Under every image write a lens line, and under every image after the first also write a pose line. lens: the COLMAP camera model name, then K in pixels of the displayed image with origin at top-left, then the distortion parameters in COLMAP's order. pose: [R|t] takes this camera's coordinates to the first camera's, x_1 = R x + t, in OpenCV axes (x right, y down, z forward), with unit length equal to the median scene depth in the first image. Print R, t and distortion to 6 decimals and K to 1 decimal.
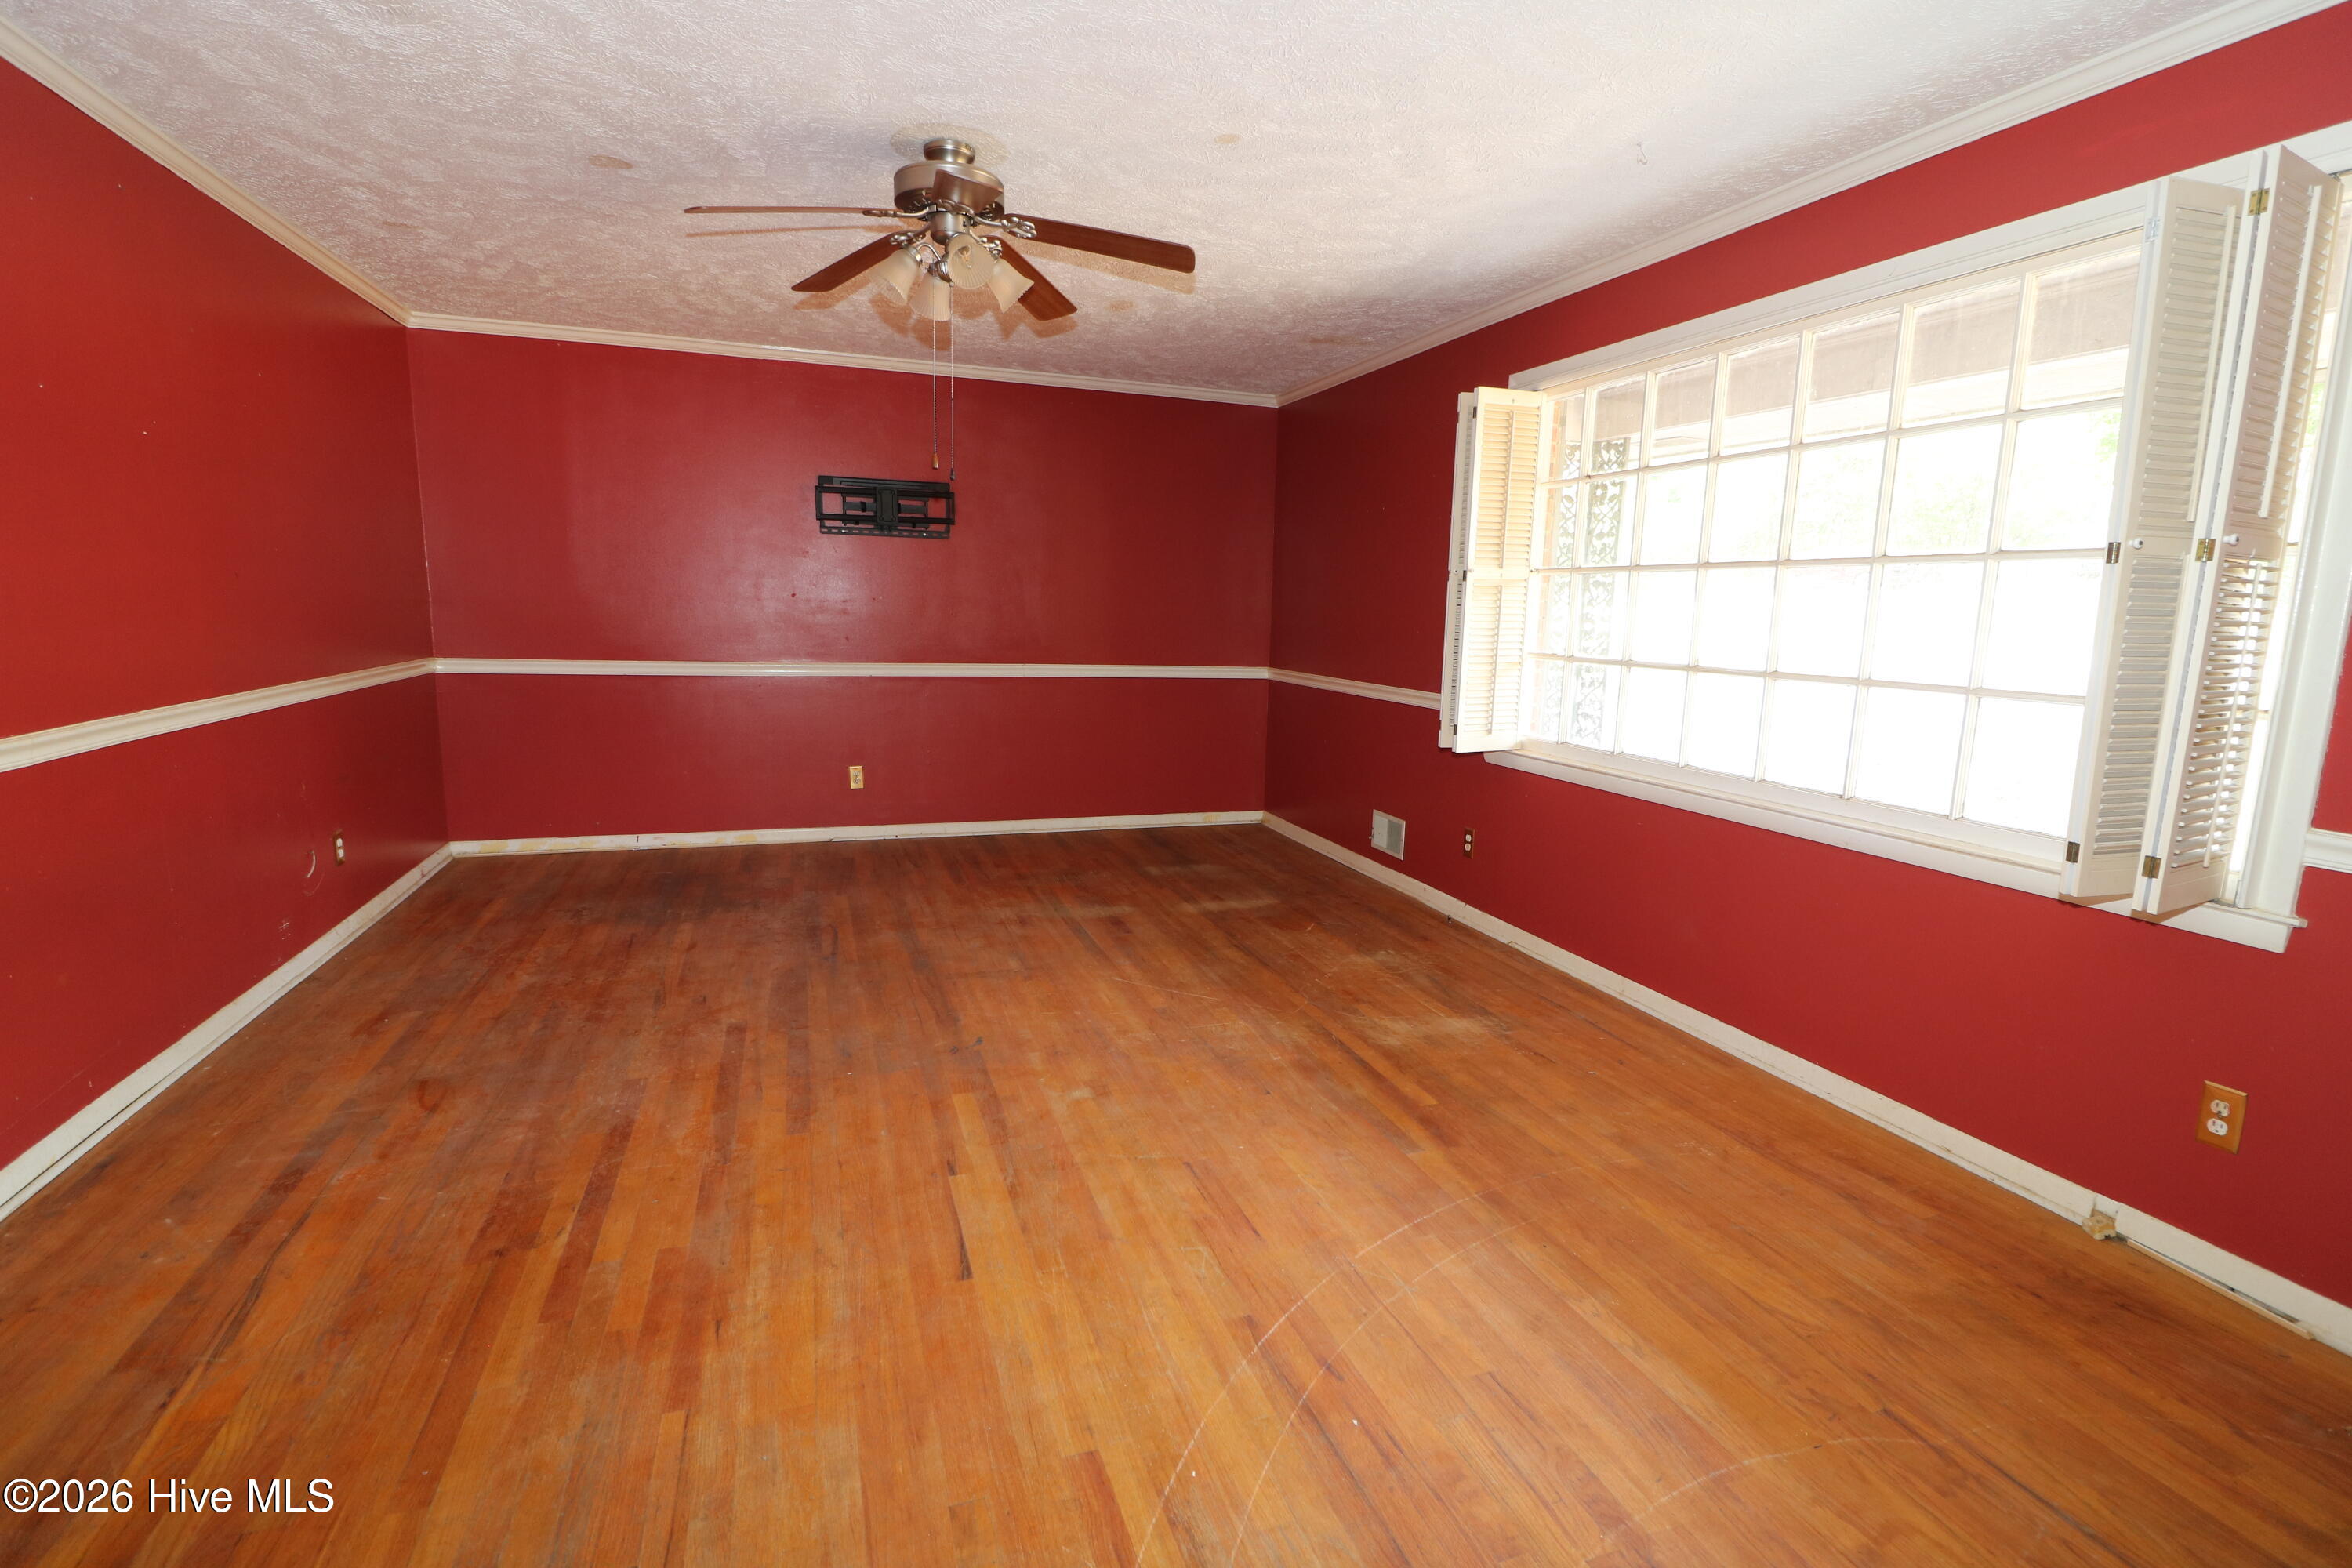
lens RADIAL K [[1088.3, 0, 1187.7], [0, 1088.3, 787.5], [0, 0, 1]] dist [0.001357, -0.015683]
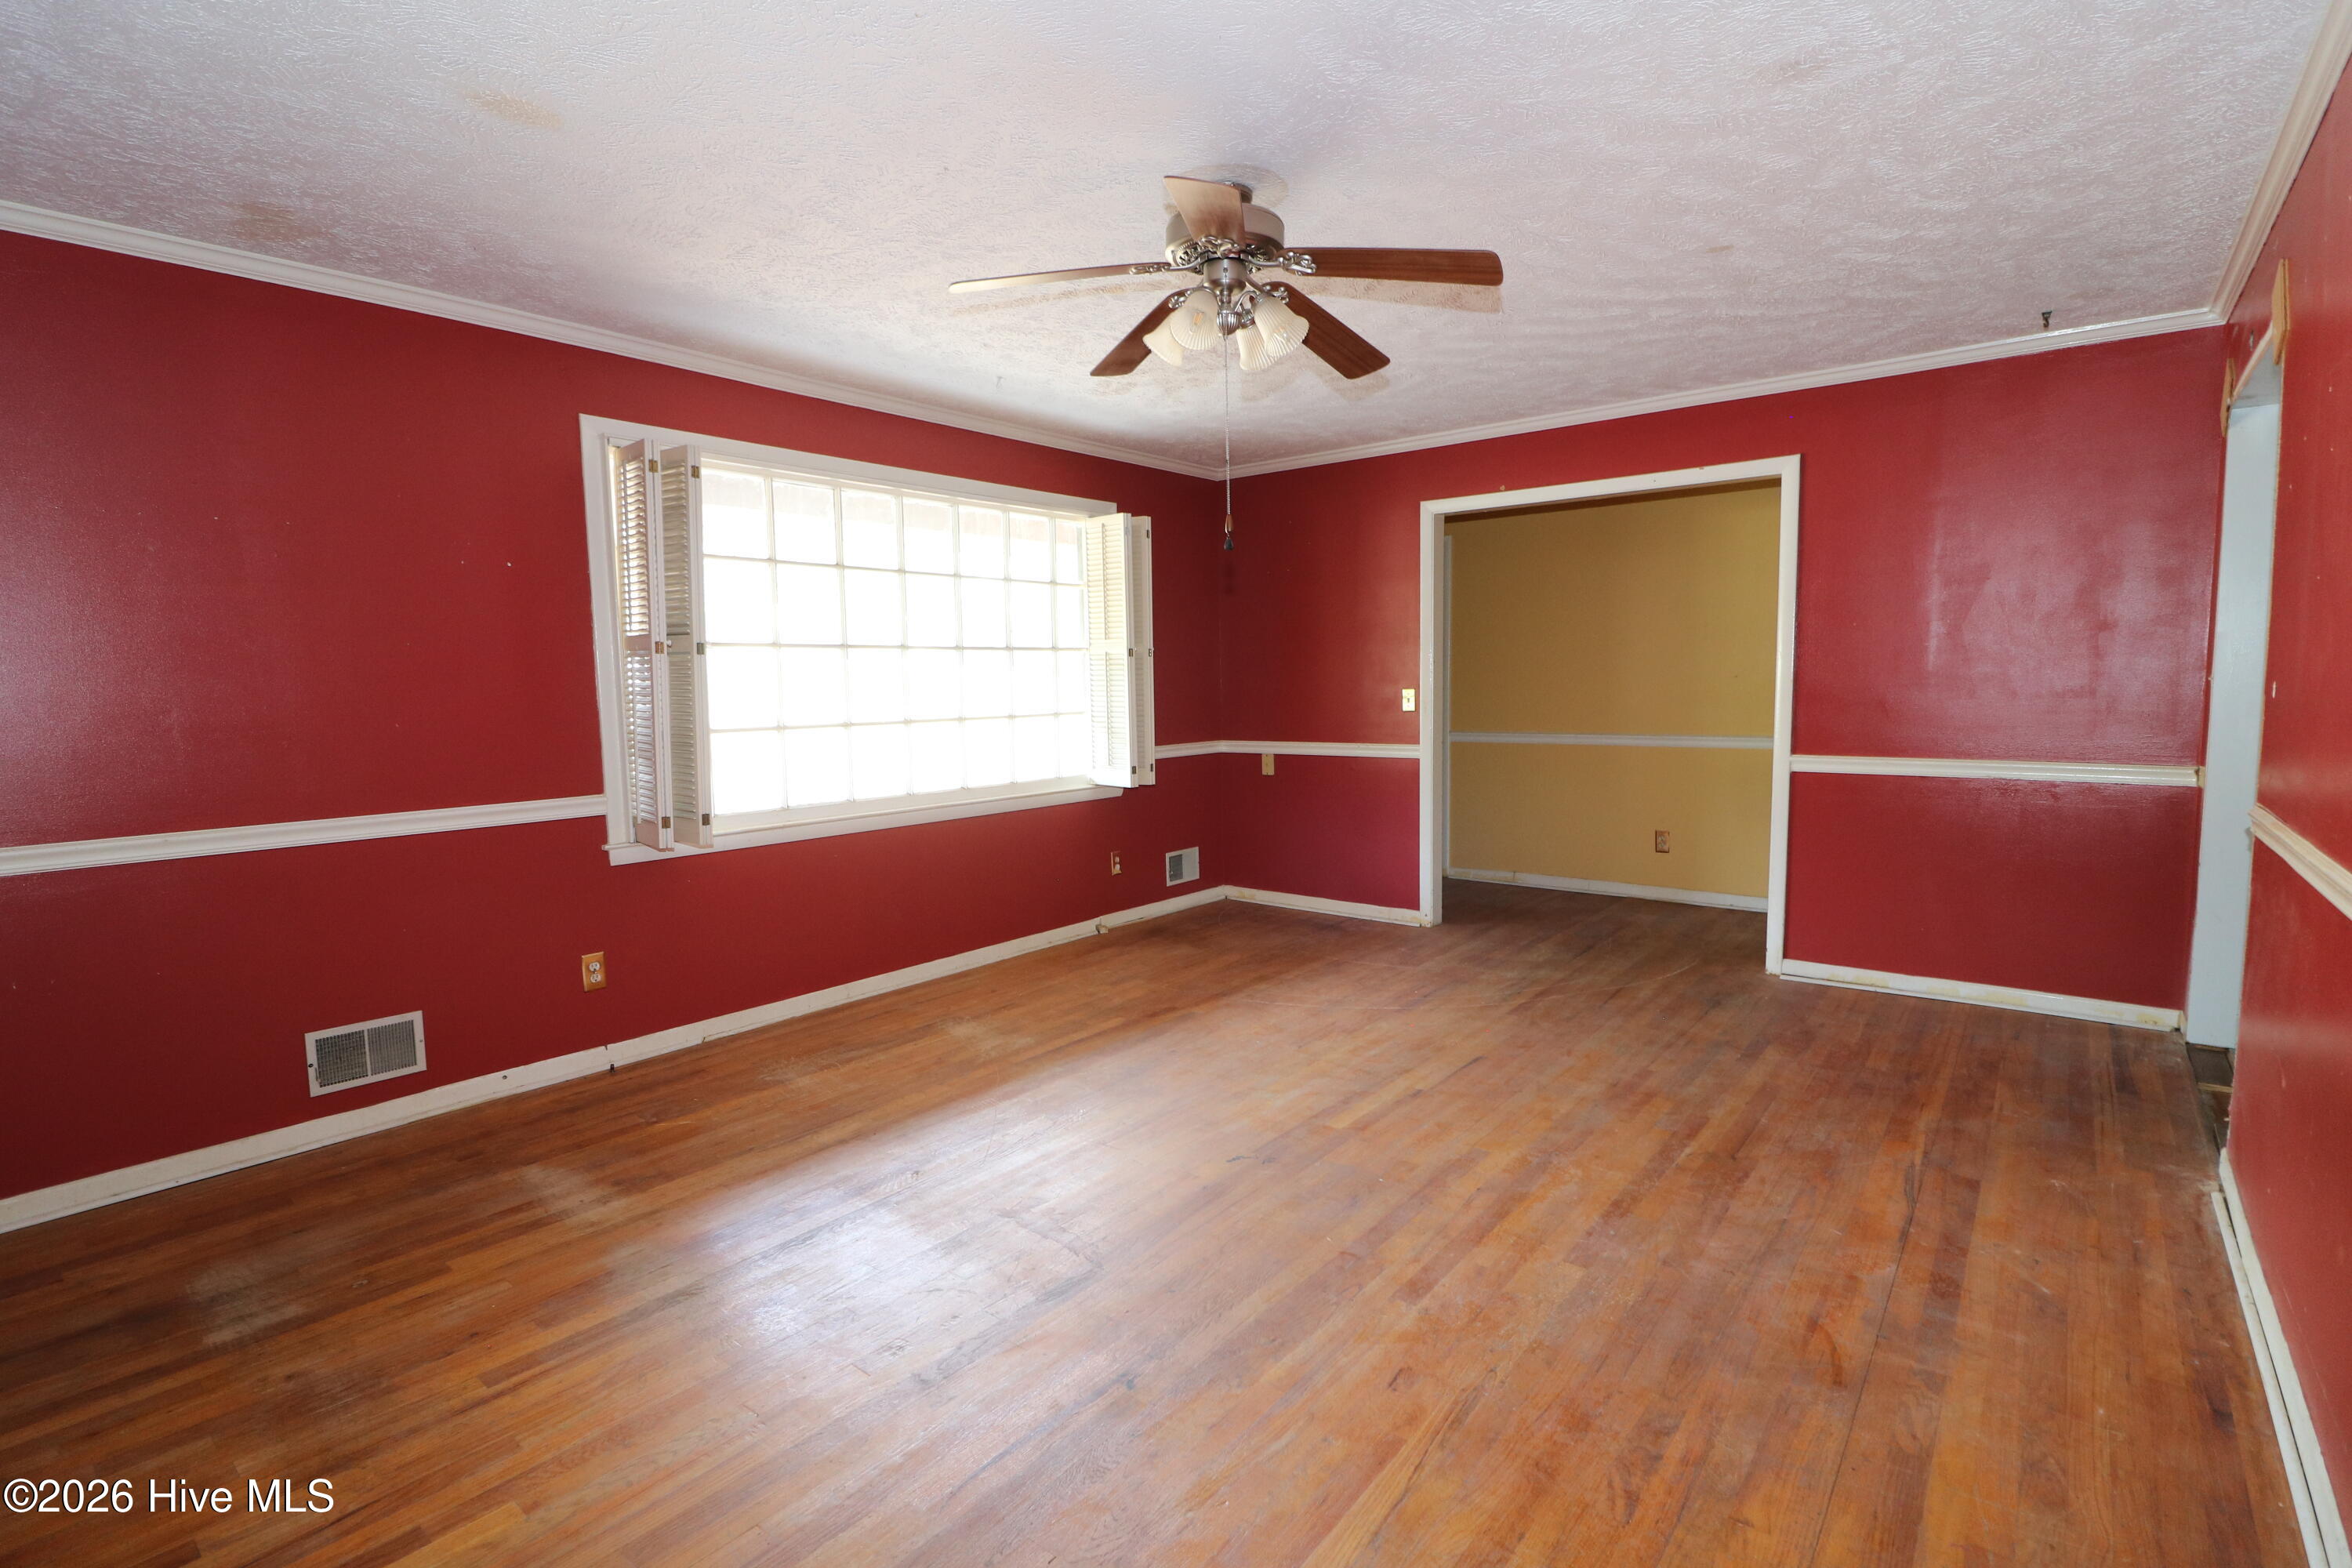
lens RADIAL K [[1088.3, 0, 1187.7], [0, 1088.3, 787.5], [0, 0, 1]] dist [0.001357, -0.015683]
pose [[-0.526182, -0.100069, 0.844463, -1.087686], [0.141808, 0.968821, 0.203166, -0.311451], [-0.838465, 0.226654, -0.495586, 1.690722]]
